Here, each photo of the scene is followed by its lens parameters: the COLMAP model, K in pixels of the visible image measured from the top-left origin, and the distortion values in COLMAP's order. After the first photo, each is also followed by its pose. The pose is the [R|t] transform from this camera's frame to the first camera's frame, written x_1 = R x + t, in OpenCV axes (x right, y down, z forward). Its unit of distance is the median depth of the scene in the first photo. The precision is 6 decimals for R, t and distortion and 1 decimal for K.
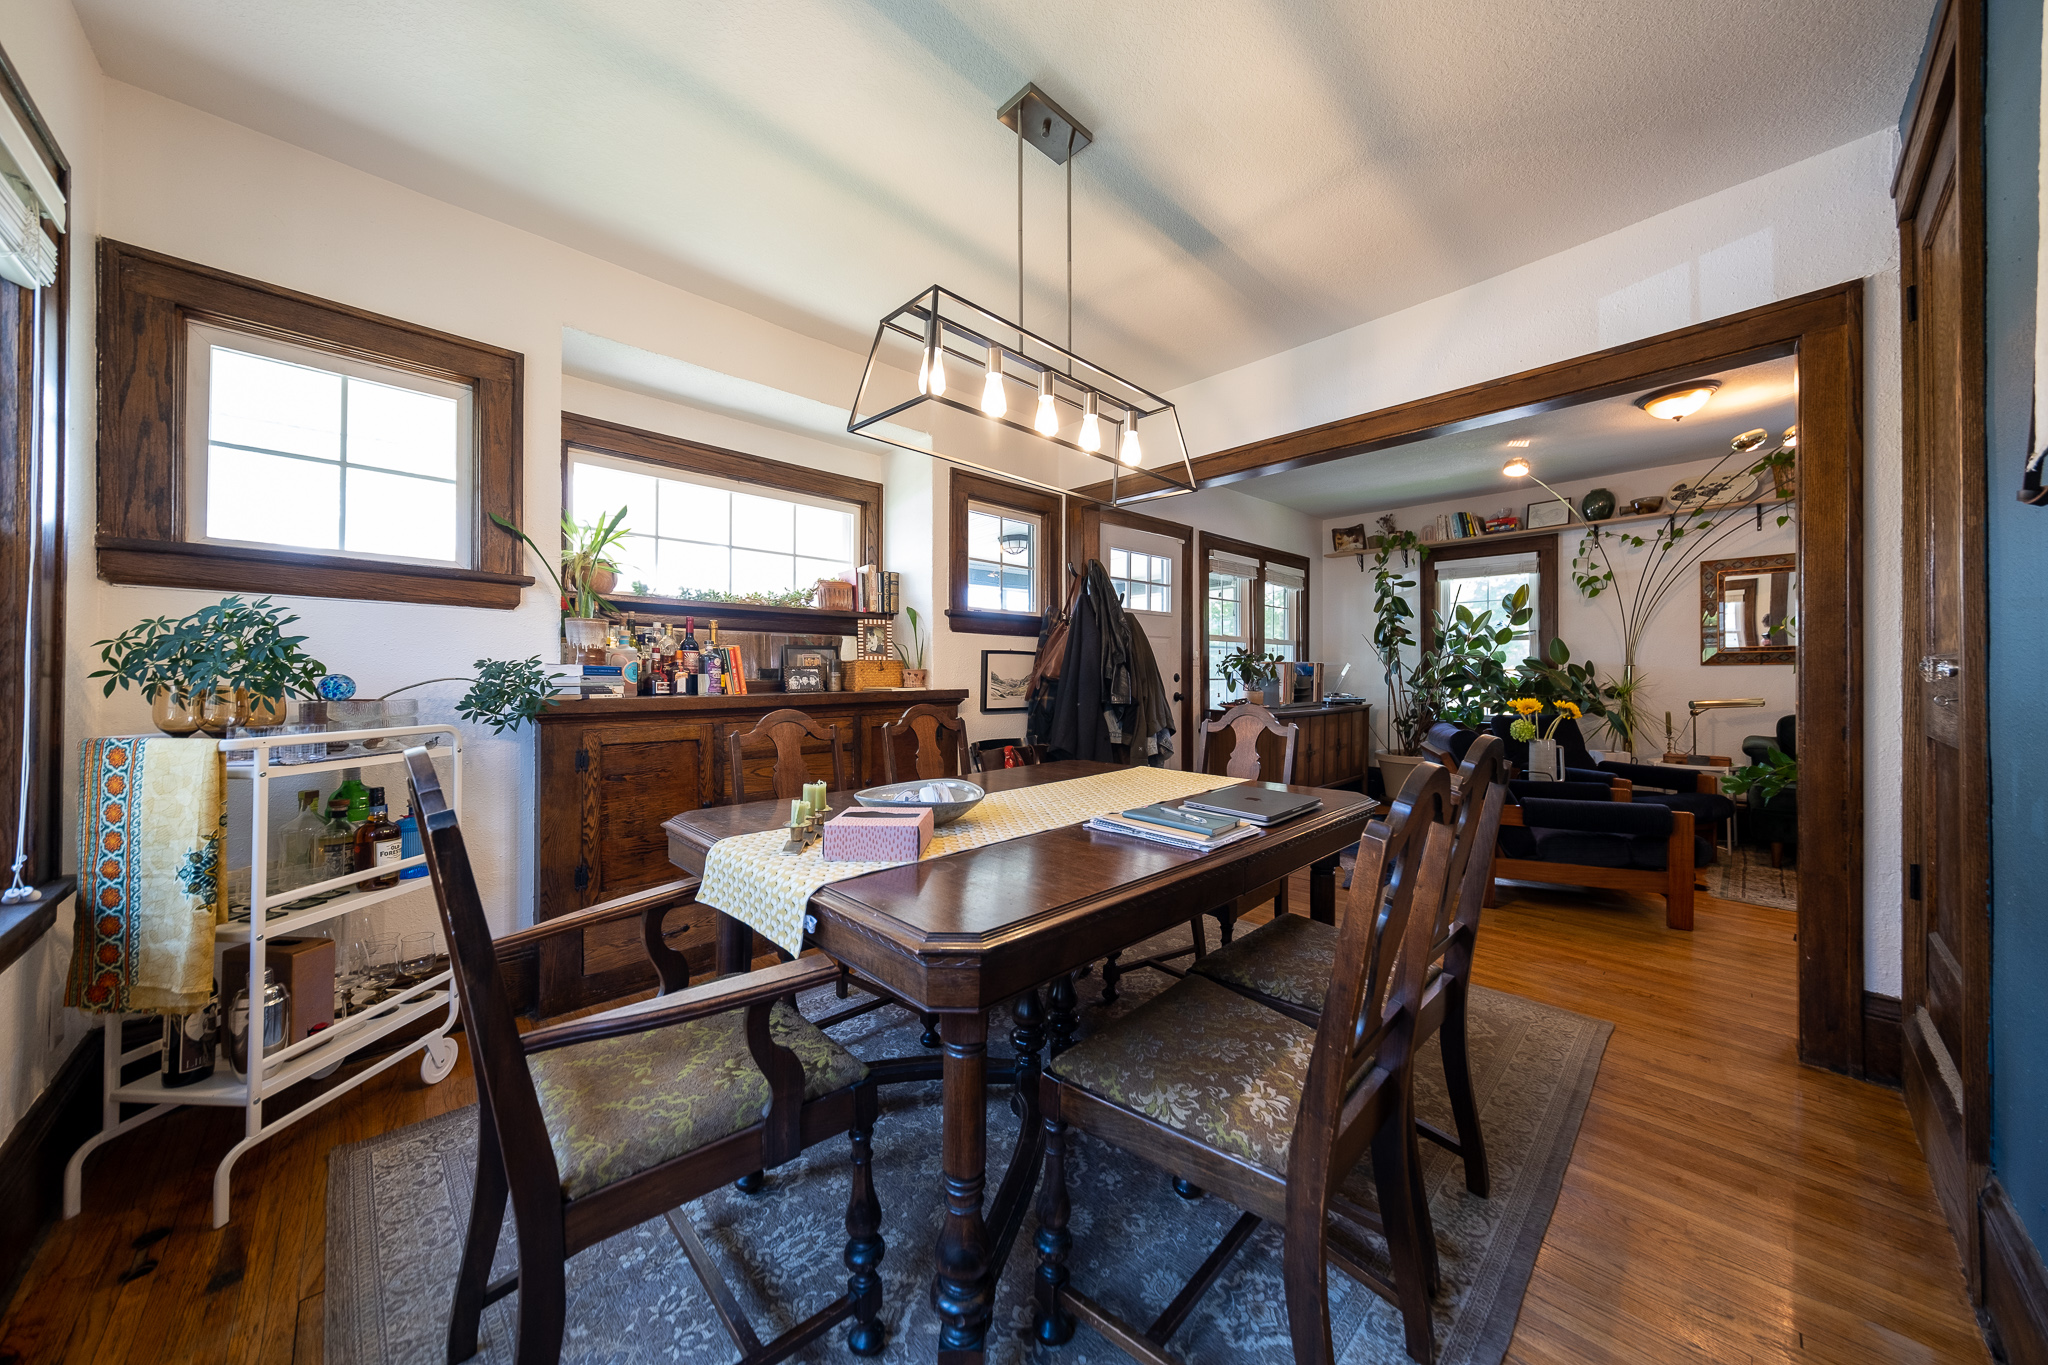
lens RADIAL K [[700.2, 0, 1031.2], [0, 700.2, 675.5], [0, 0, 1]] dist [0.000579, -0.000204]
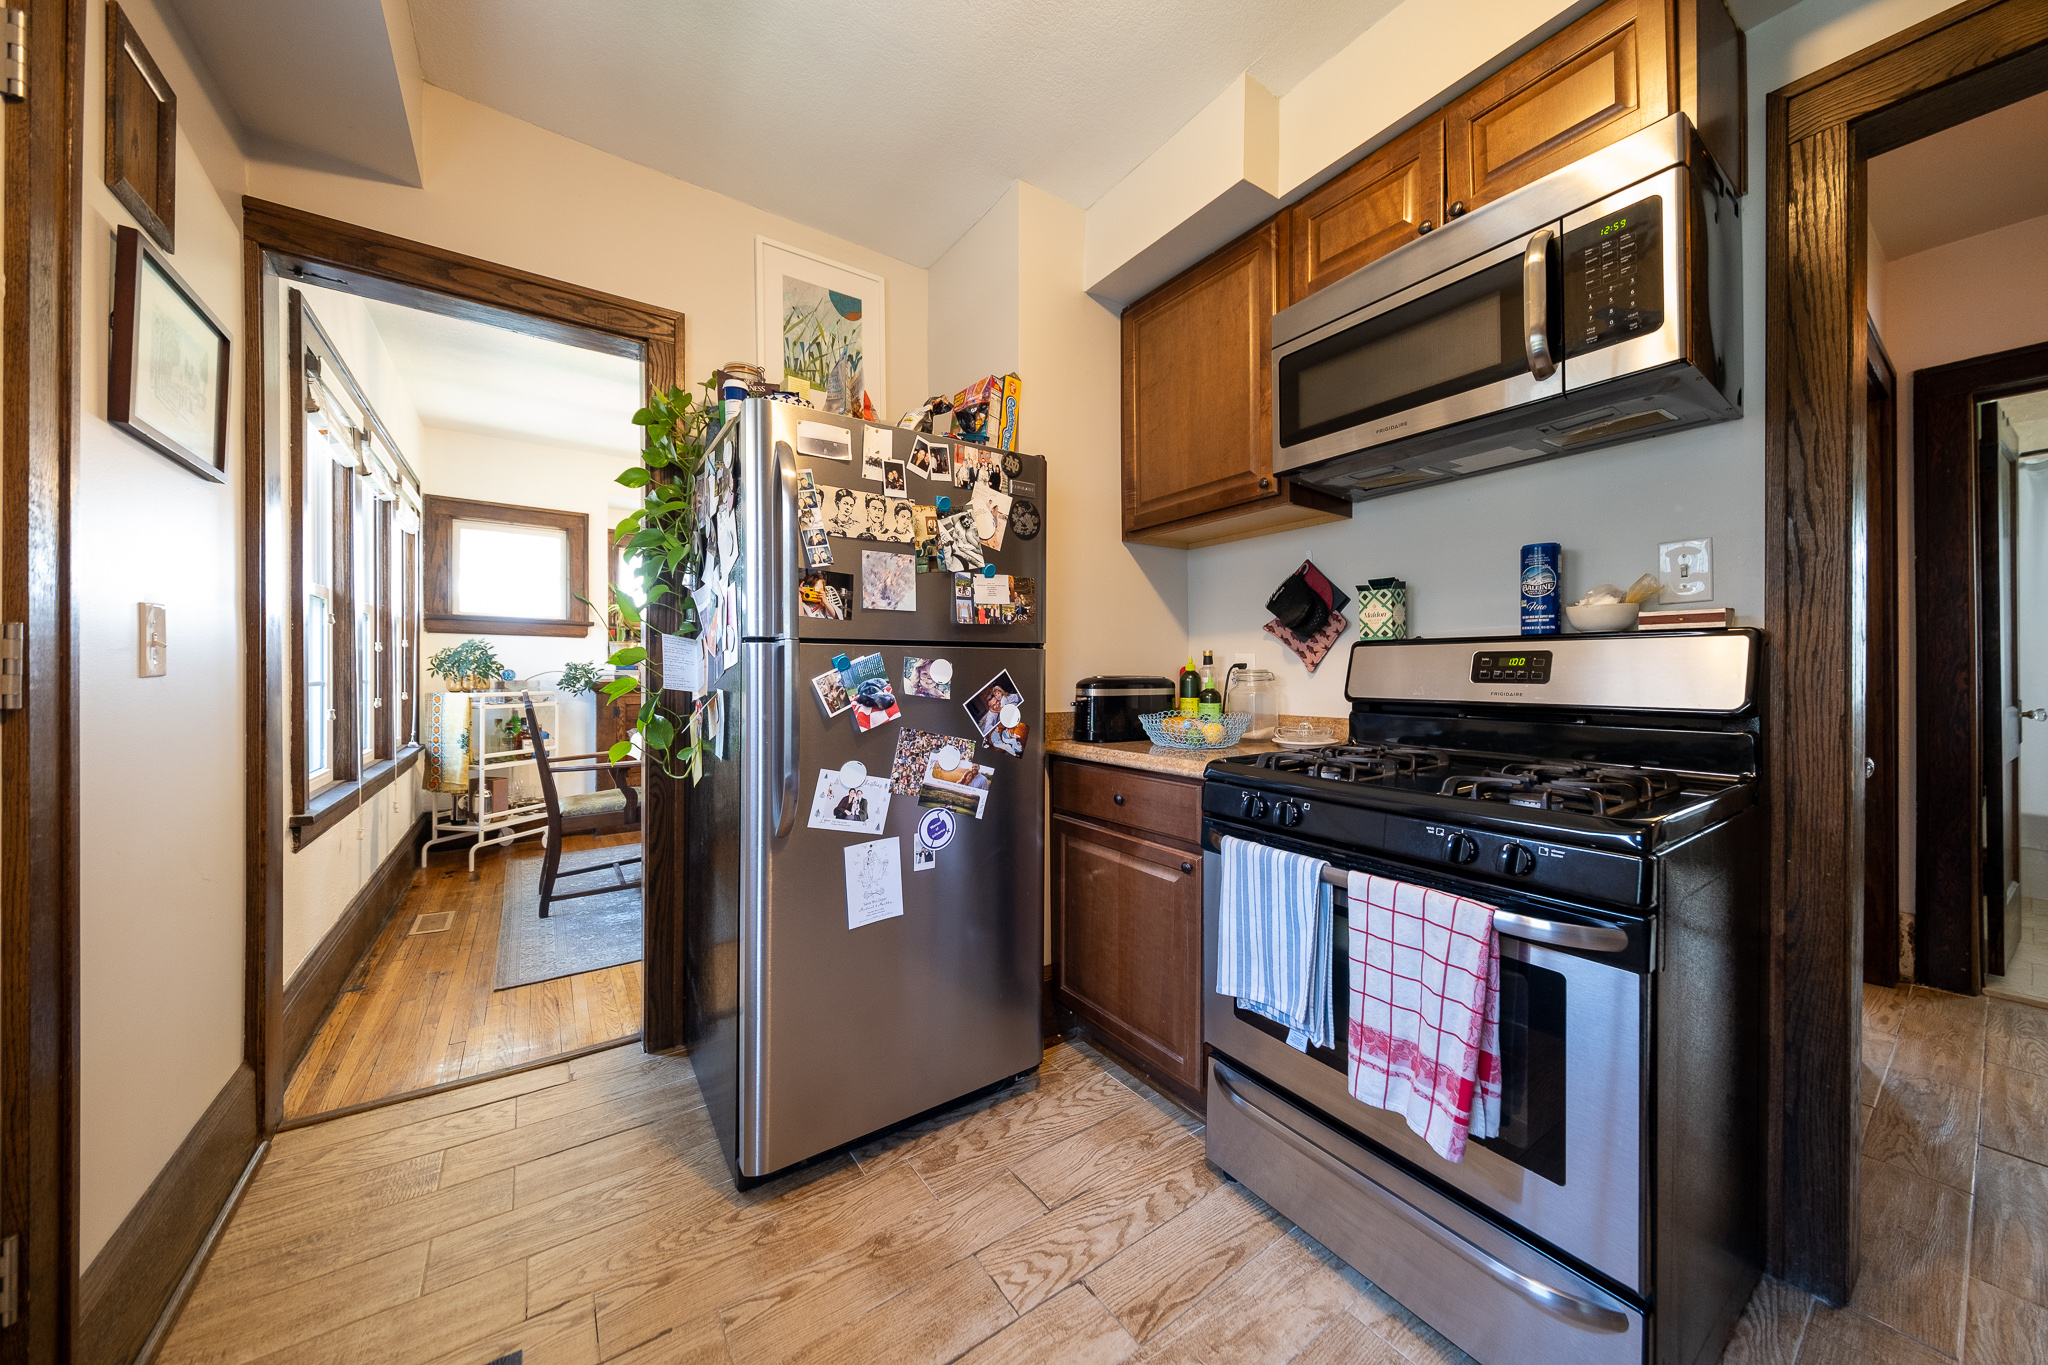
lens RADIAL K [[700.2, 0, 1027.2], [0, 700.2, 678.5], [0, 0, 1]] dist [0.000579, -0.000204]
pose [[0.986799, -0.003598, -0.161909, 1.263721], [0.004582, 0.999973, 0.005705, 0.027033], [0.161885, -0.006371, 0.986789, -1.186726]]
